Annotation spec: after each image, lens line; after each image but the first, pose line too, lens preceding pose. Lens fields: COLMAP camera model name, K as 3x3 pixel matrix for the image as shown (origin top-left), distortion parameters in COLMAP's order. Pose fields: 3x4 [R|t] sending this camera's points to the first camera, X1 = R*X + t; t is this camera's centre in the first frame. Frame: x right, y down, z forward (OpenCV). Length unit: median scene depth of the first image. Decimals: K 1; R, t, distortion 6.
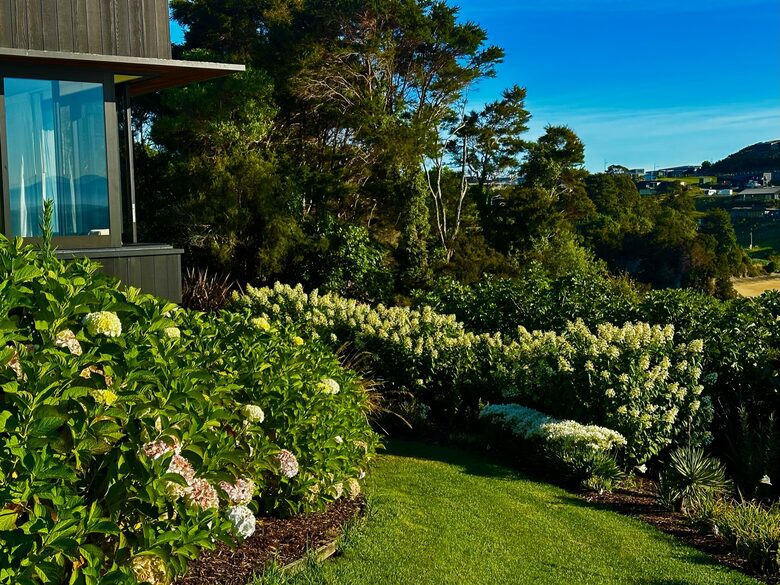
lens RADIAL K [[1036.8, 0, 390.0], [0, 1036.8, 292.5], [0, 0, 1]] dist [0.084307, 0.022200]
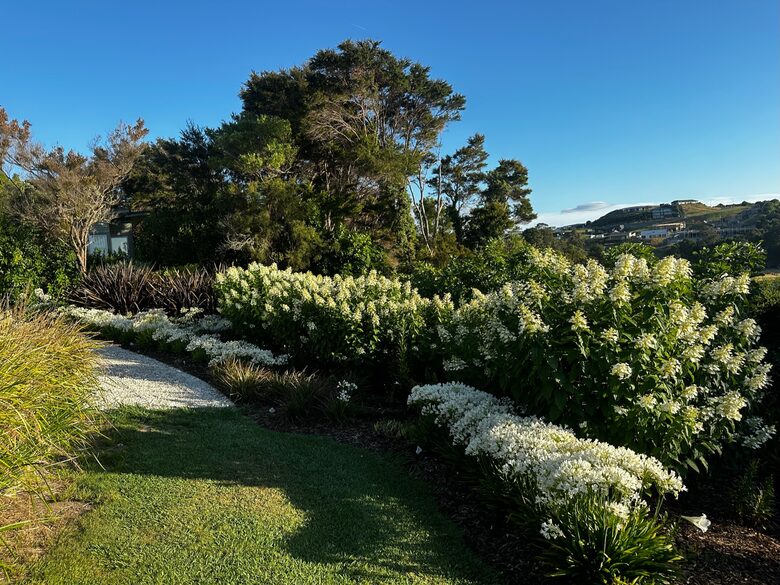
lens RADIAL K [[546.1, 0, 390.0], [0, 546.1, 292.5], [0, 0, 1]] dist [0.101490, -0.000791]
pose [[0.997269, -0.043320, -0.059818, 0.082726], [0.042880, 0.999043, -0.008614, 0.039895], [0.060134, 0.006026, 0.998172, 0.522097]]
